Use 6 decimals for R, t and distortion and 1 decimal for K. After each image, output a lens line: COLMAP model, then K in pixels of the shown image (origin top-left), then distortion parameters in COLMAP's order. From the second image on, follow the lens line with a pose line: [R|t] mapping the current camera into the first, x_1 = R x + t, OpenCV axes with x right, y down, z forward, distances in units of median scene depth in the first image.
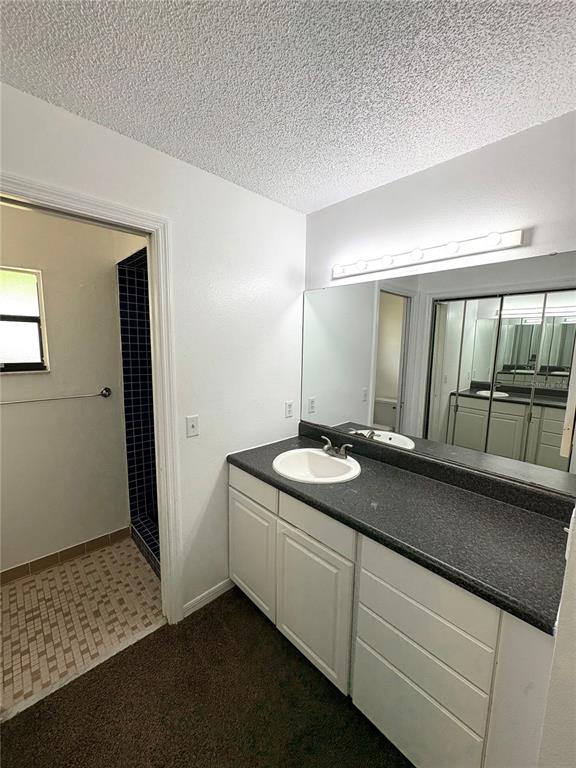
lens RADIAL K [[304.0, 0, 286.9], [0, 304.0, 385.2], [0, 0, 1]] dist [-0.000062, -0.000146]
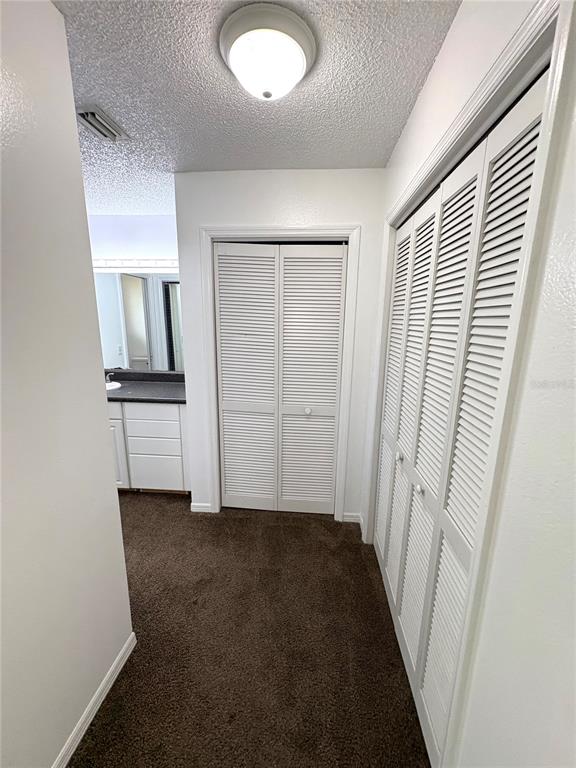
lens RADIAL K [[304.0, 0, 286.9], [0, 304.0, 385.2], [0, 0, 1]] dist [-0.000062, -0.000146]
pose [[0.735821, -0.144084, 0.661670, -0.180455], [0.077413, 0.988594, 0.129187, 0.095809], [-0.672737, -0.043837, 0.738582, -0.788051]]
